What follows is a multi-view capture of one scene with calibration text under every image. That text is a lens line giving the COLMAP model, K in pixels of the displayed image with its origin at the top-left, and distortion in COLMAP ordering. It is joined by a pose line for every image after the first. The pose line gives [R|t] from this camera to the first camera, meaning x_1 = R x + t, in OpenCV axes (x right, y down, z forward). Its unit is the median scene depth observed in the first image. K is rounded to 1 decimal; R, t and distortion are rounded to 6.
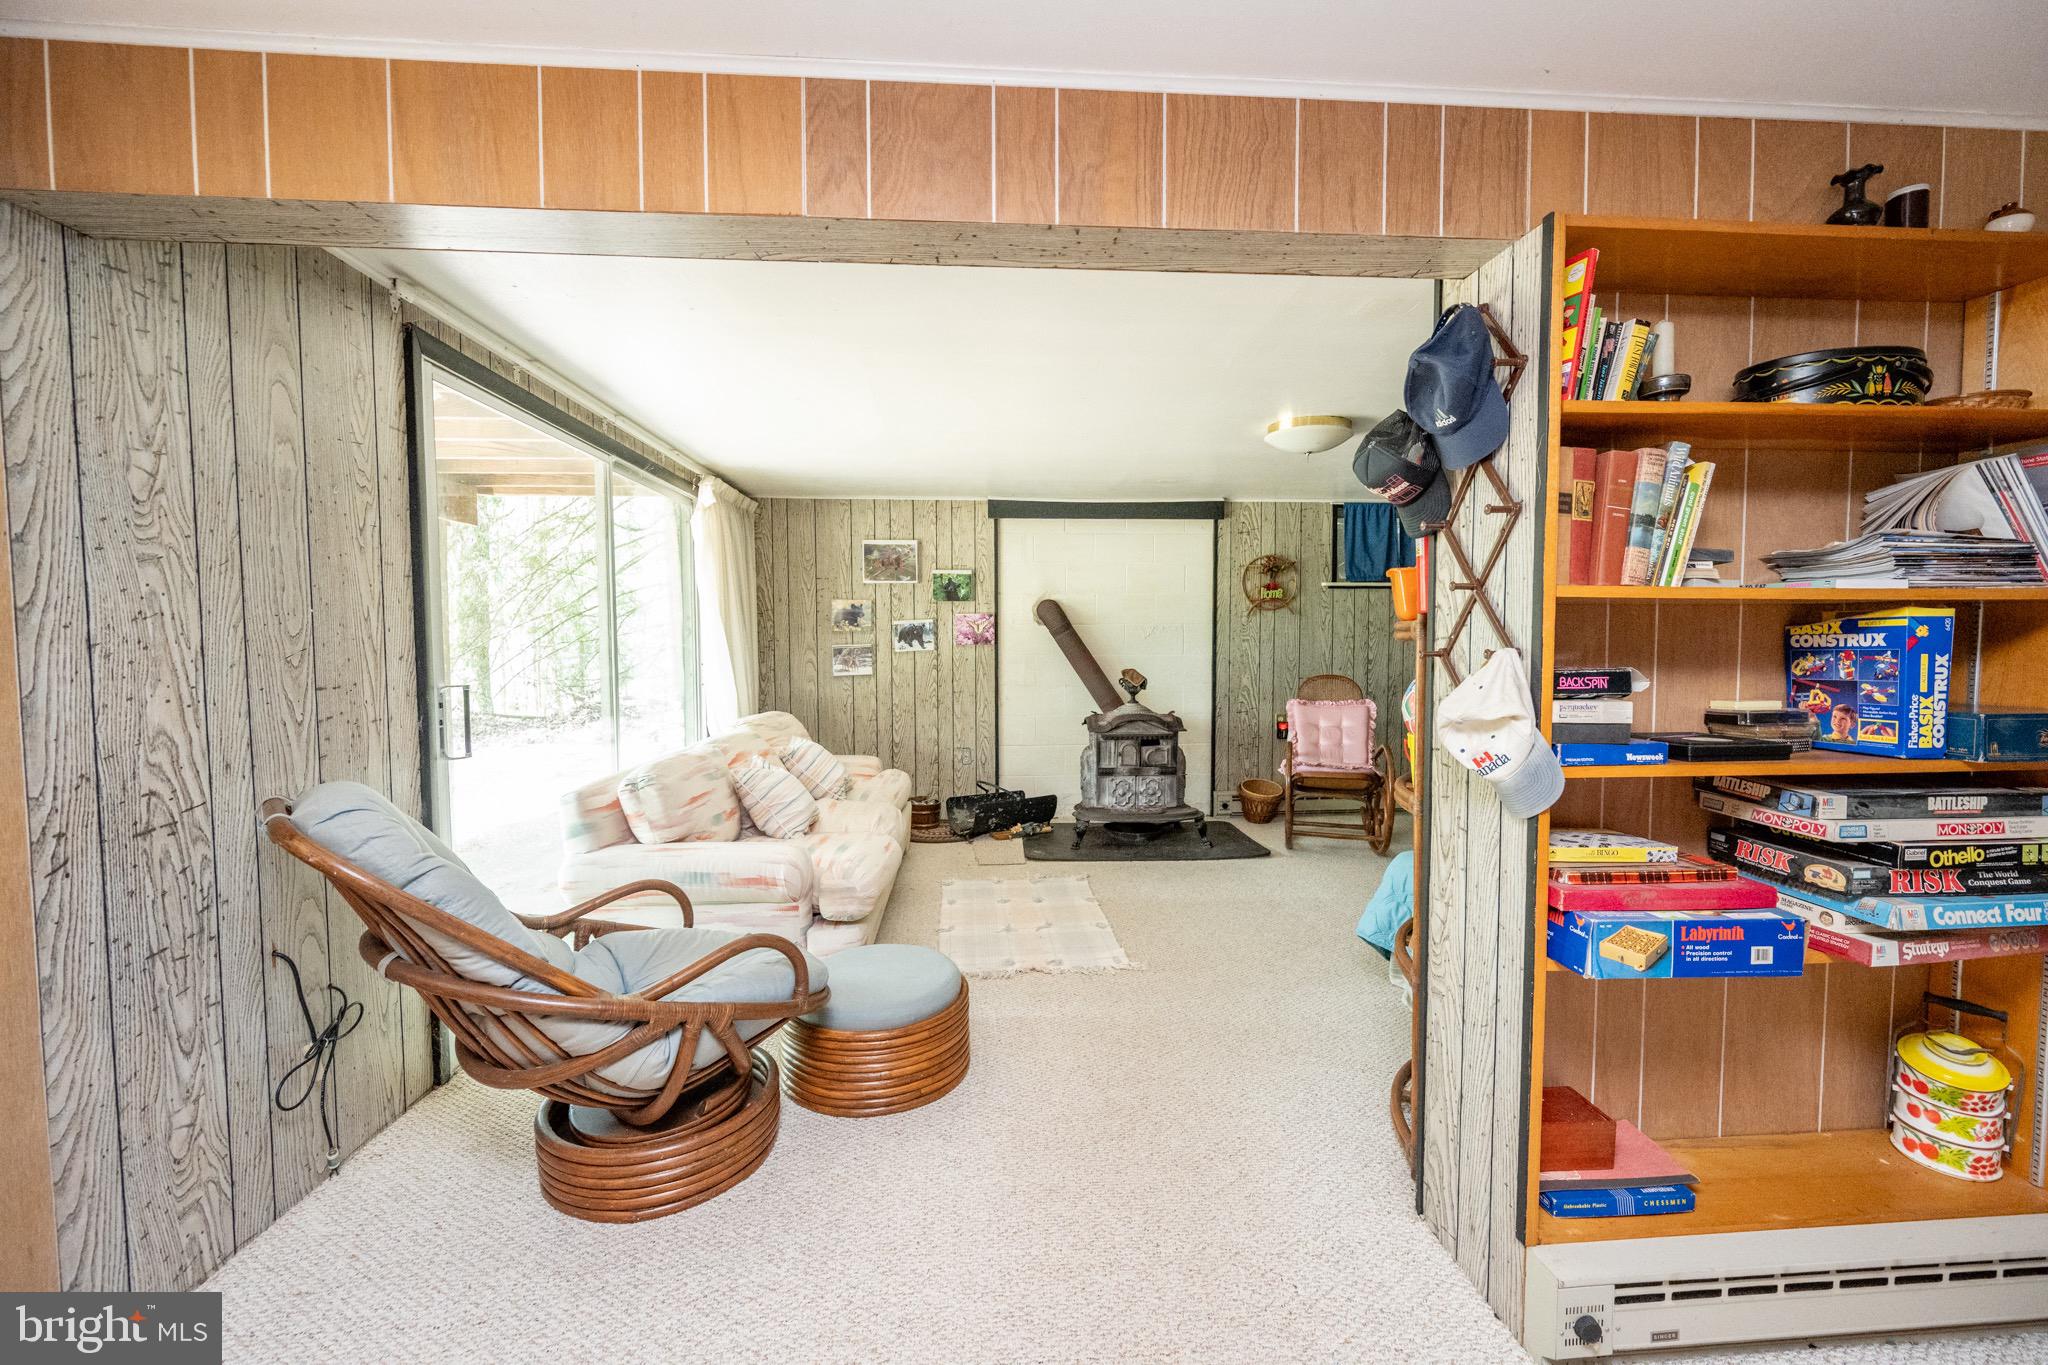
lens RADIAL K [[834.9, 0, 1033.8], [0, 834.9, 673.4], [0, 0, 1]] dist [-0.006063, 0.000192]
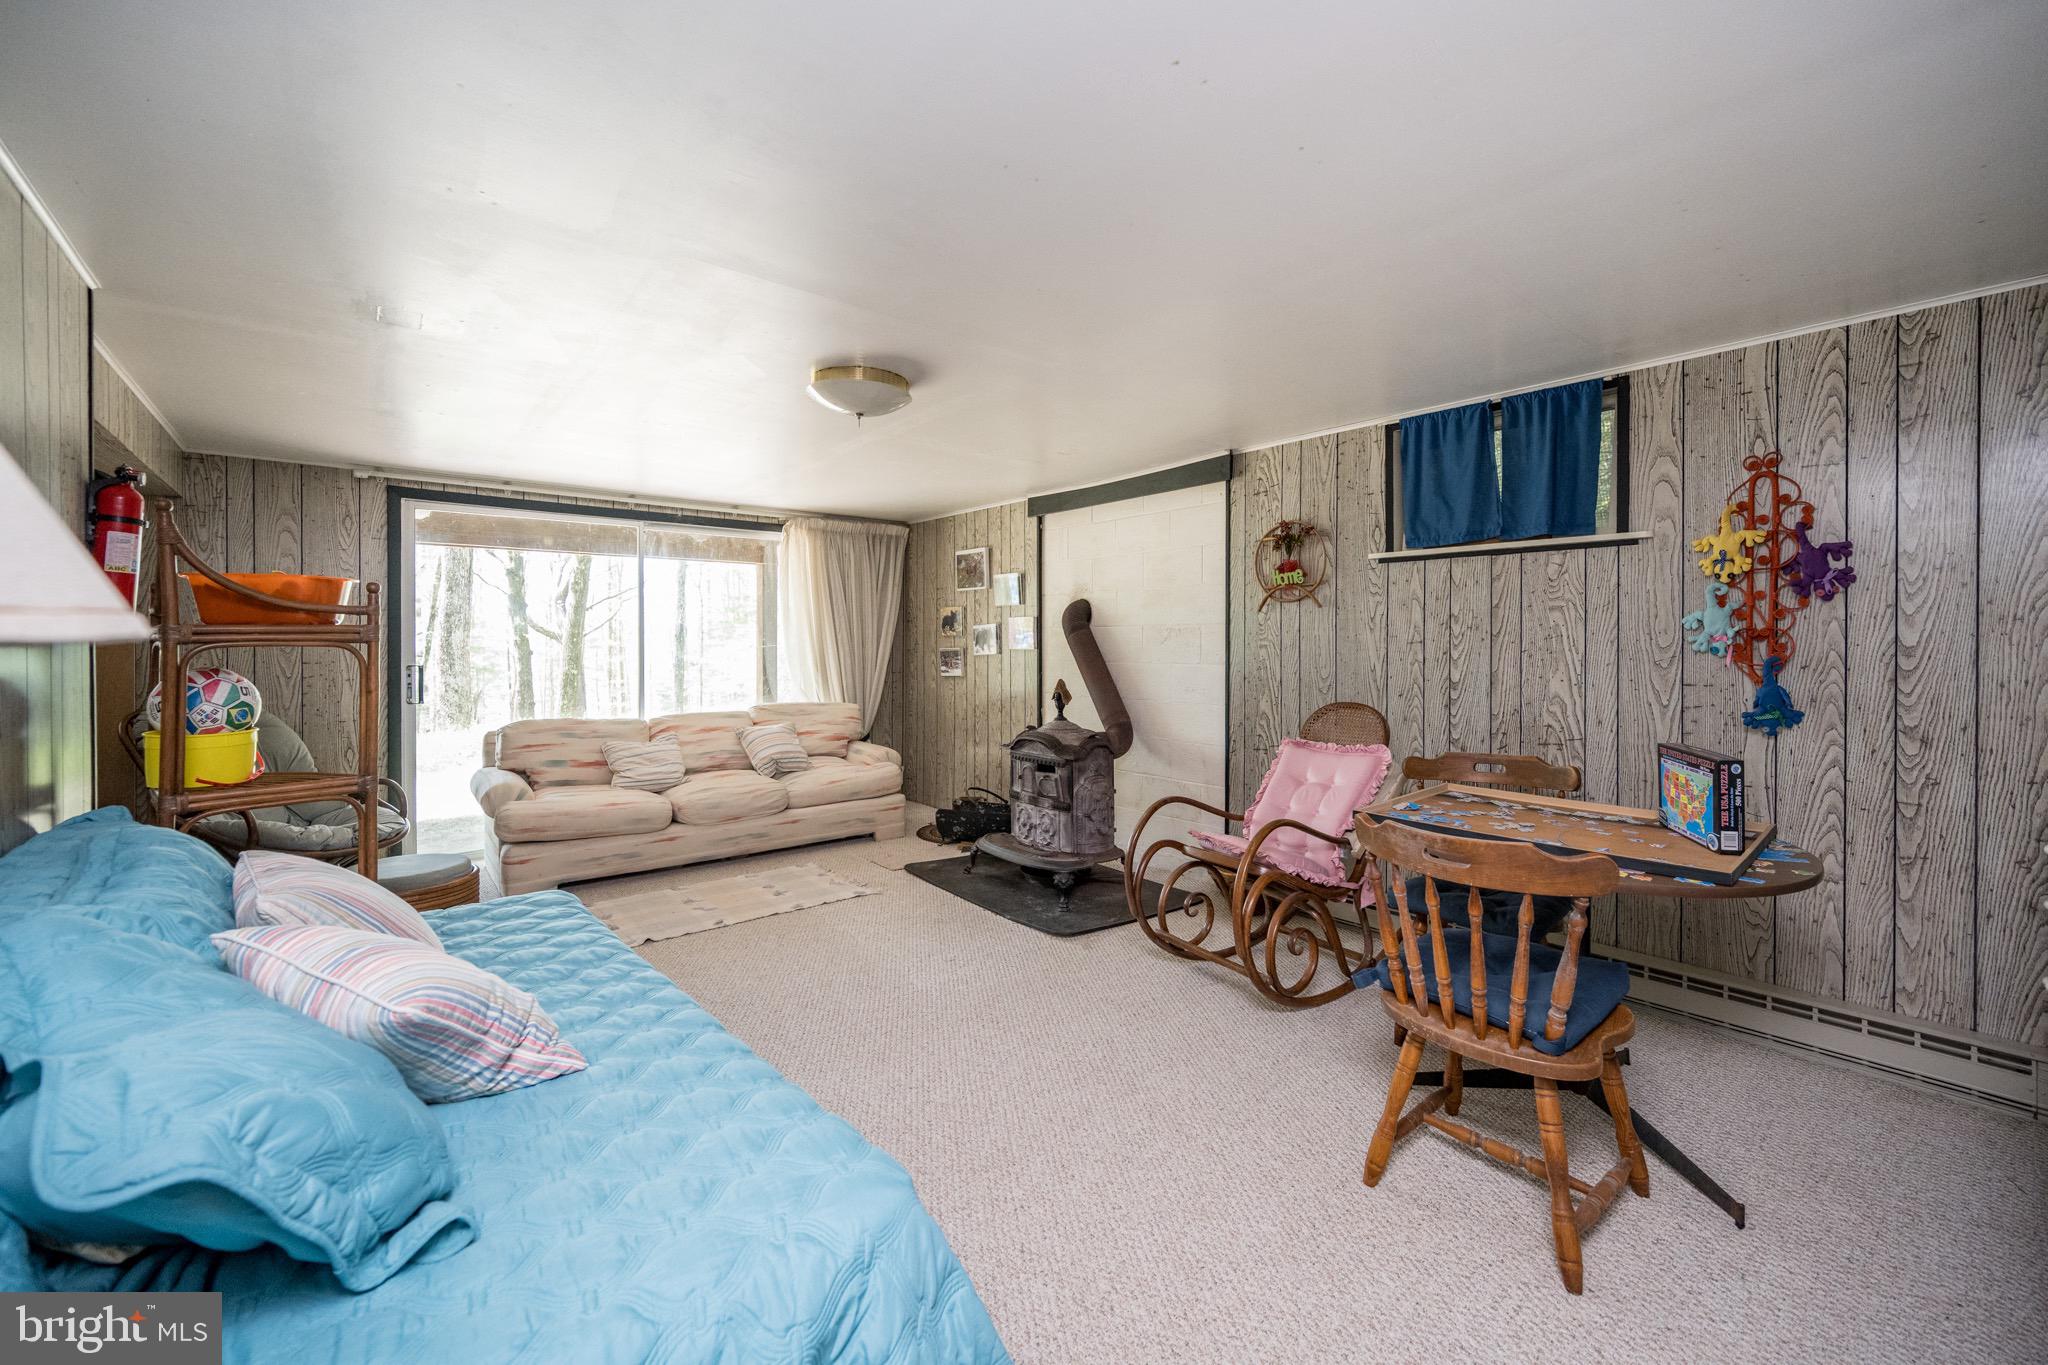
lens RADIAL K [[834.9, 0, 1060.6], [0, 834.9, 636.1], [0, 0, 1]] dist [-0.006063, 0.000192]
pose [[0.580850, -0.002915, -0.814005, 0.813348], [-0.036587, 0.998889, -0.029684, -0.023989], [0.813188, 0.047024, 0.580099, 0.516889]]
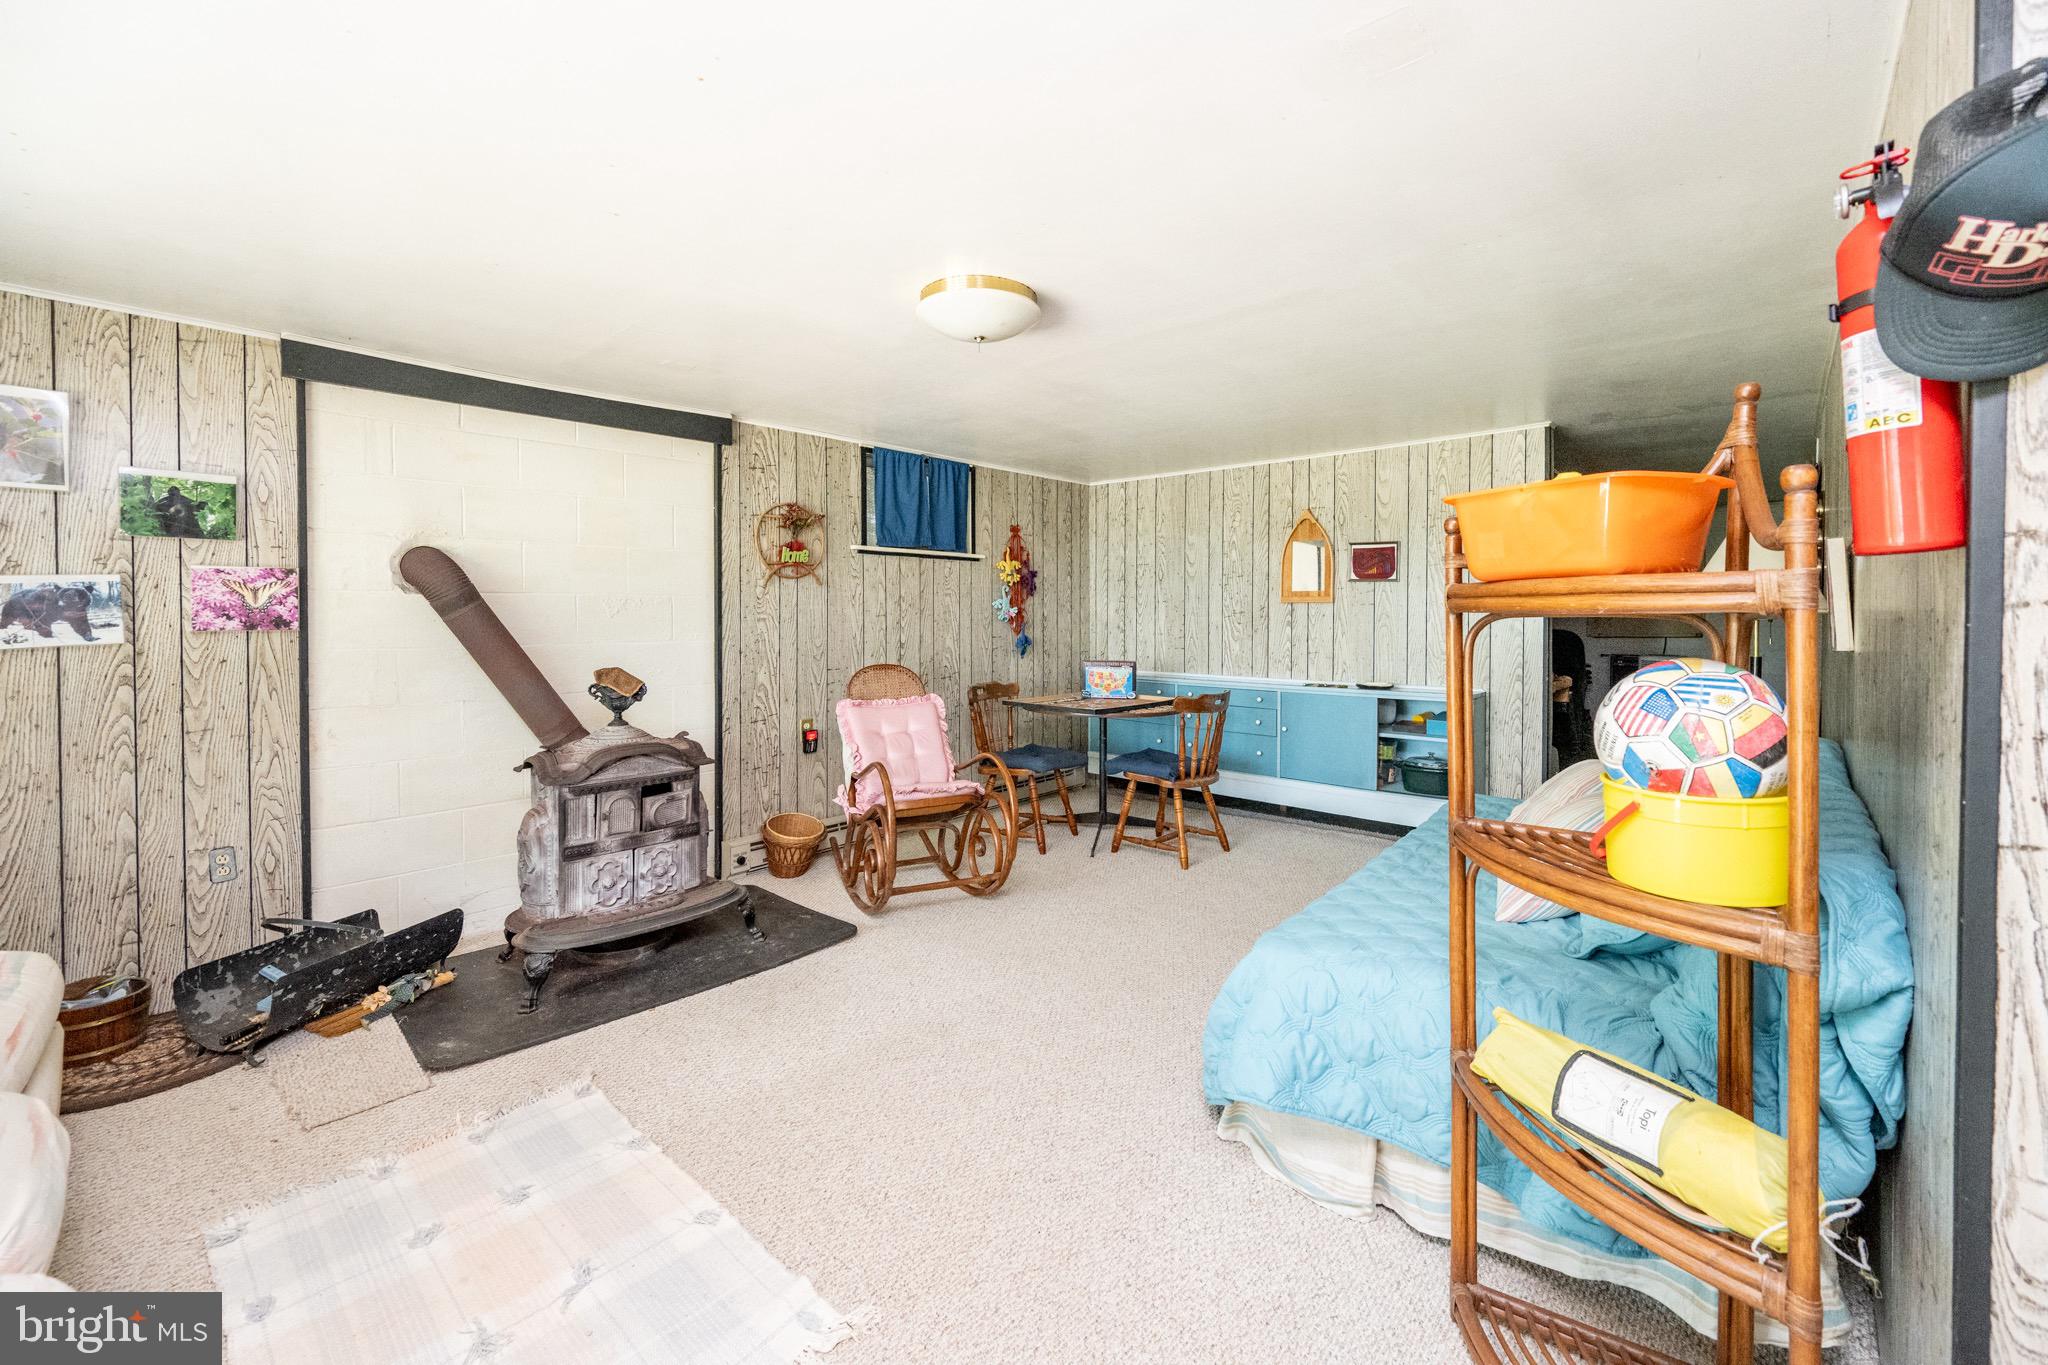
lens RADIAL K [[834.9, 0, 1028.4], [0, 834.9, 626.6], [0, 0, 1]] dist [-0.006063, 0.000192]
pose [[0.728372, -0.008713, 0.685126, -0.075984], [0.030864, 0.999321, -0.020104, -0.013896], [-0.684486, 0.035789, 0.728147, 0.367854]]
